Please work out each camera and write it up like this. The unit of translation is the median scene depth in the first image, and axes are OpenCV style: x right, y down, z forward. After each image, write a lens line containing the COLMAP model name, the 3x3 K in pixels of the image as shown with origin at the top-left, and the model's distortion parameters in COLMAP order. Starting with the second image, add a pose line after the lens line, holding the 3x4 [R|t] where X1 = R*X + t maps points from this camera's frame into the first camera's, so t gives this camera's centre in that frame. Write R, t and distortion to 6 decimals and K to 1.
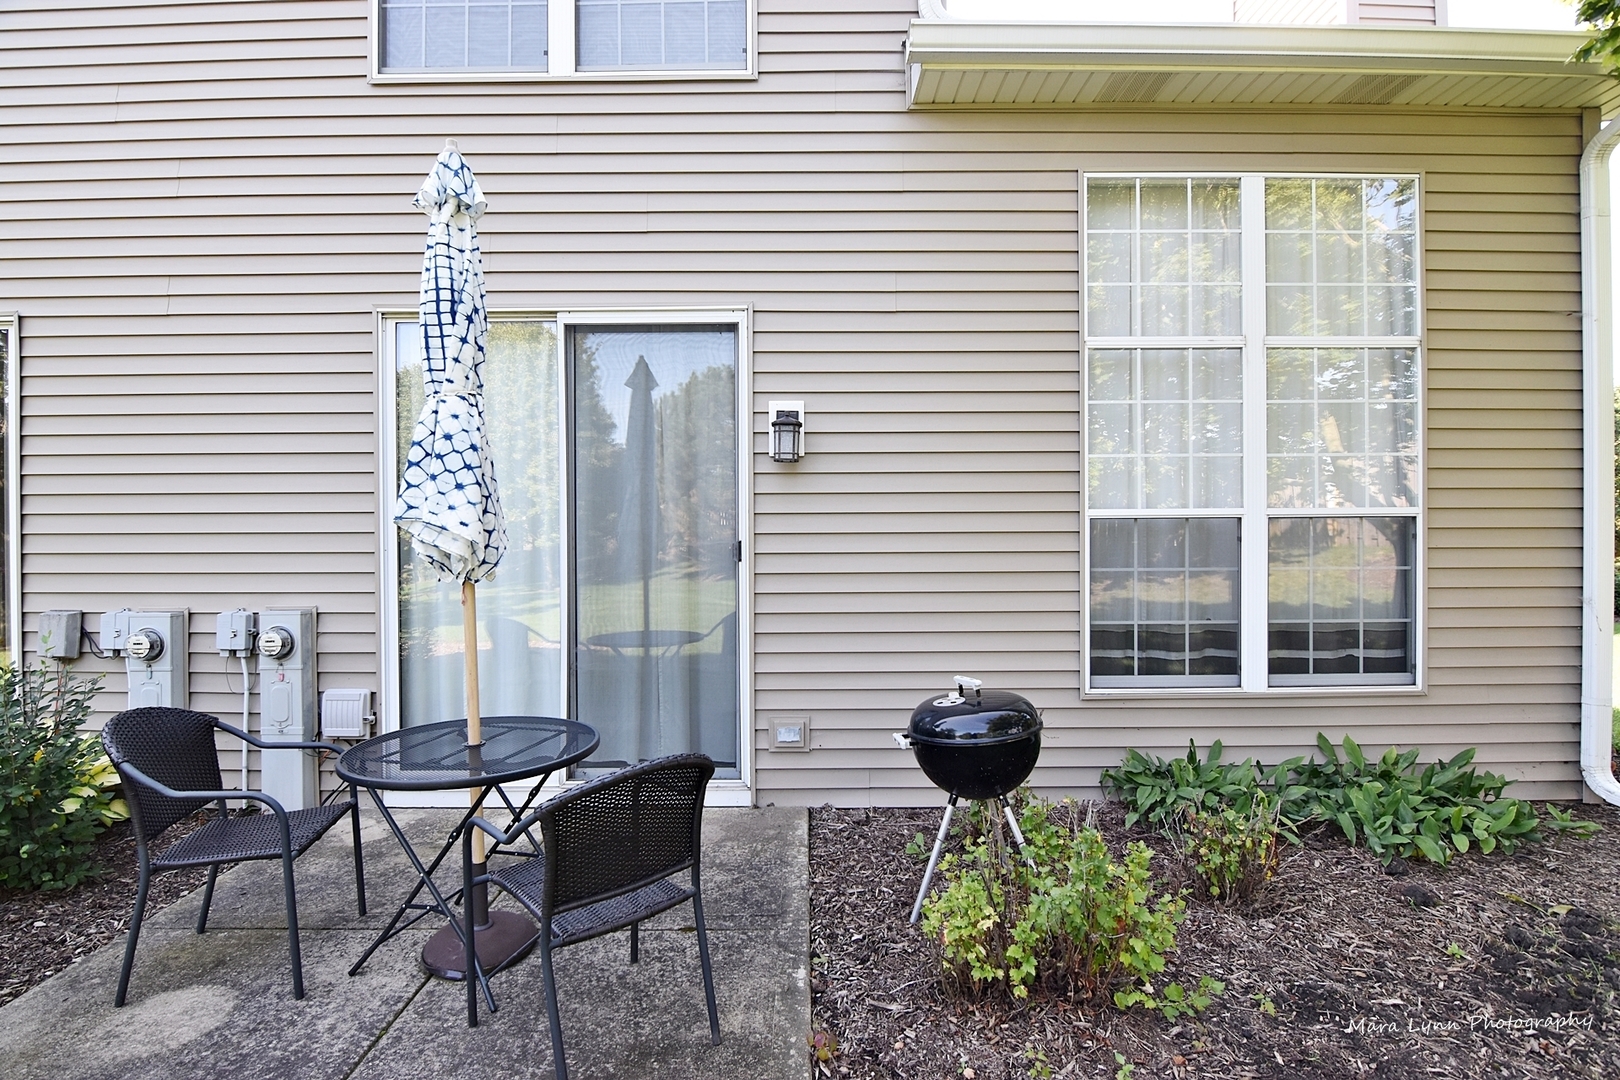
lens RADIAL K [[789.2, 0, 797.1], [0, 789.2, 546.5], [0, 0, 1]] dist [0.004462, -0.015374]
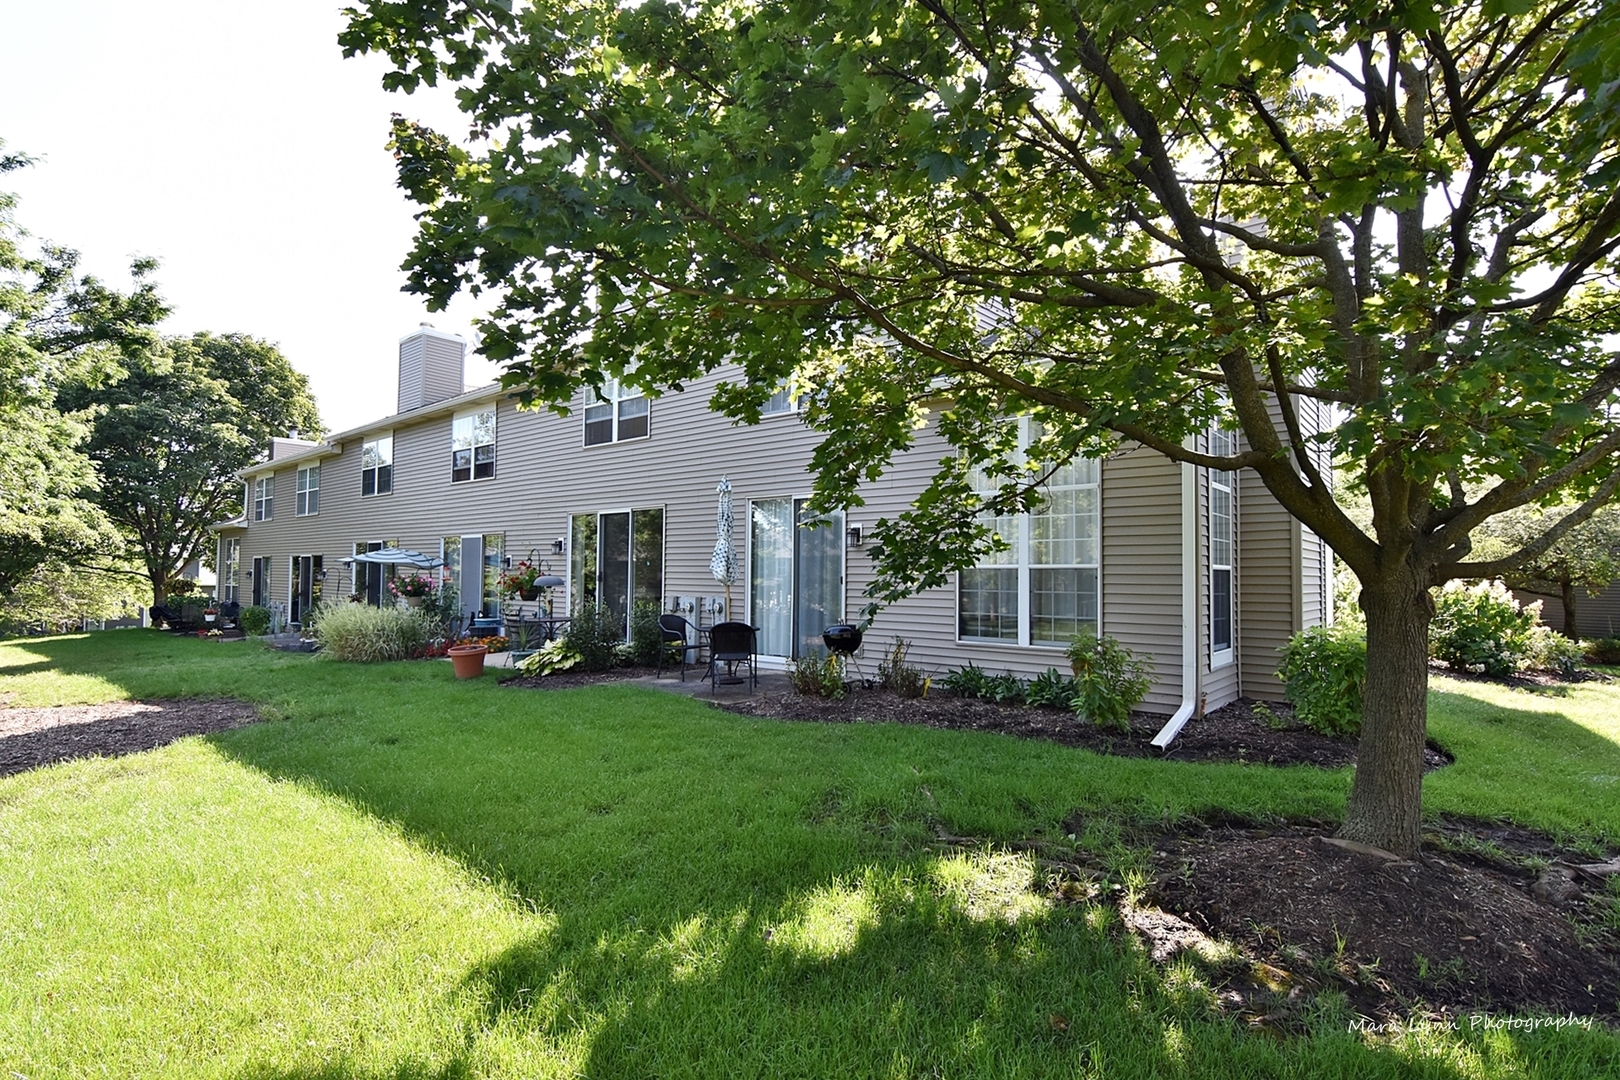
lens RADIAL K [[789.2, 0, 797.1], [0, 789.2, 546.5], [0, 0, 1]] dist [0.004462, -0.015374]
pose [[0.760325, -0.013705, -0.649398, 1.568834], [-0.011337, 0.999345, -0.034363, -0.016285], [0.649444, 0.033489, 0.759672, -1.150000]]
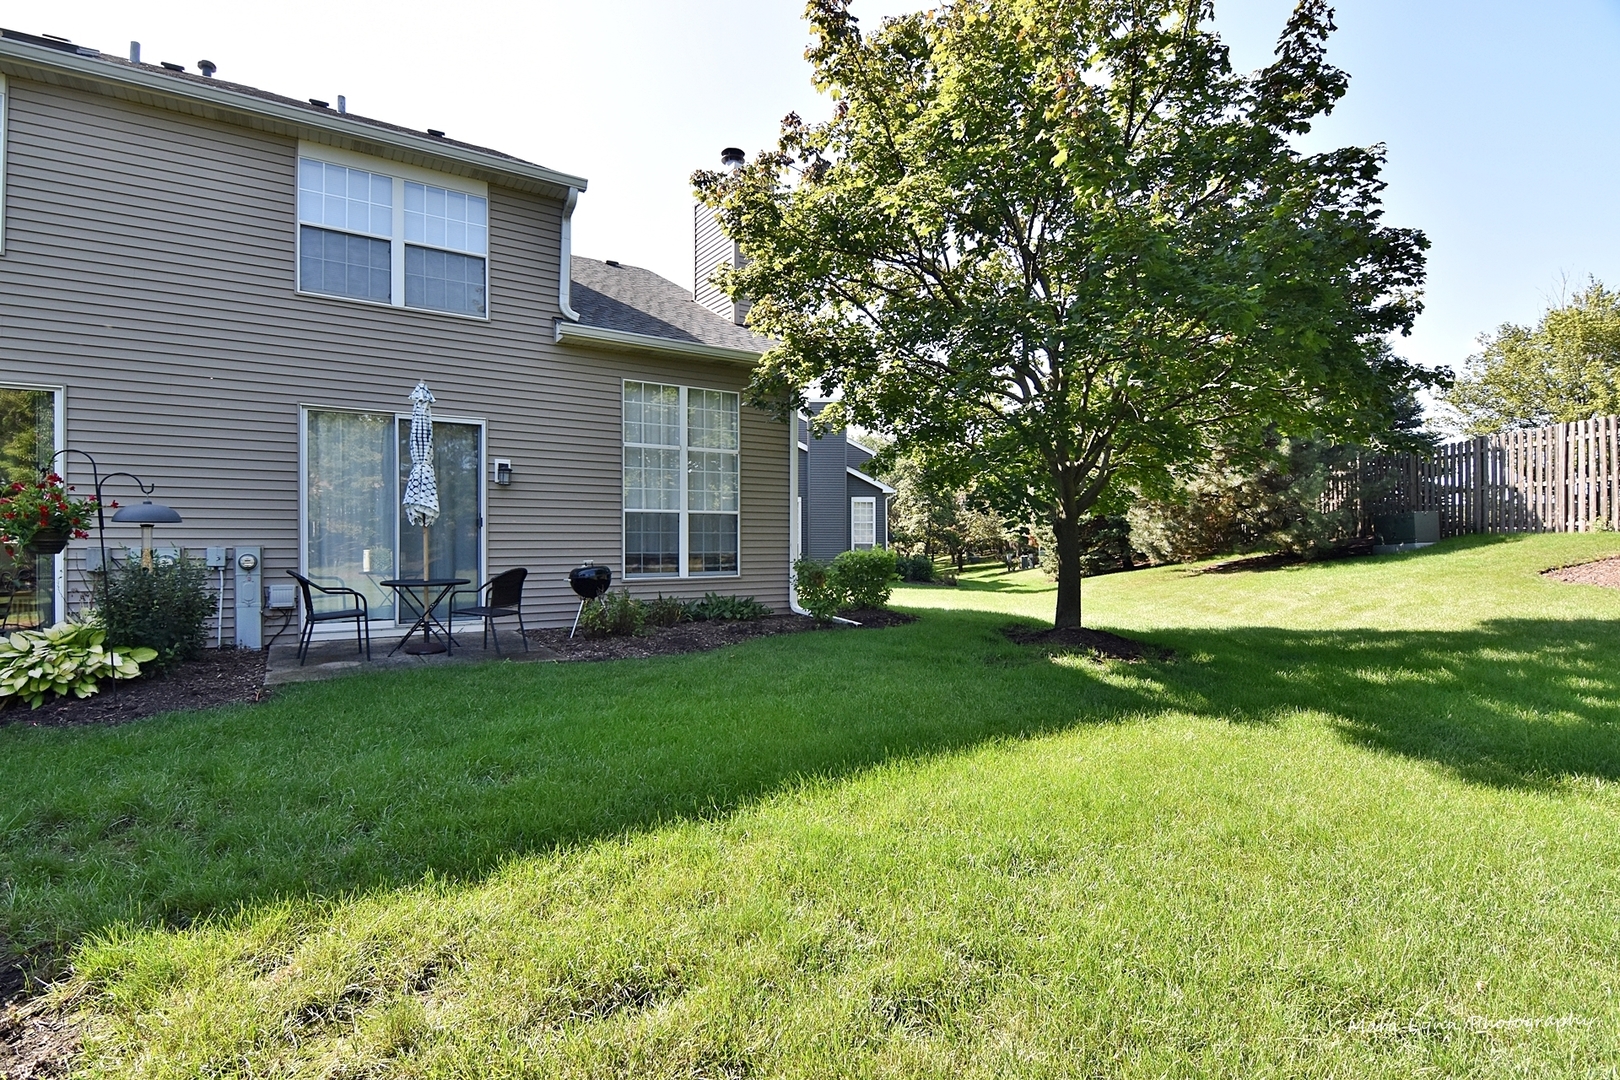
lens RADIAL K [[789.2, 0, 797.1], [0, 789.2, 546.5], [0, 0, 1]] dist [0.004462, -0.015374]
pose [[0.842084, 0.002202, 0.539341, -0.554333], [0.001348, 0.999980, -0.006187, 0.094690], [-0.539344, 0.005937, 0.842064, -1.496556]]
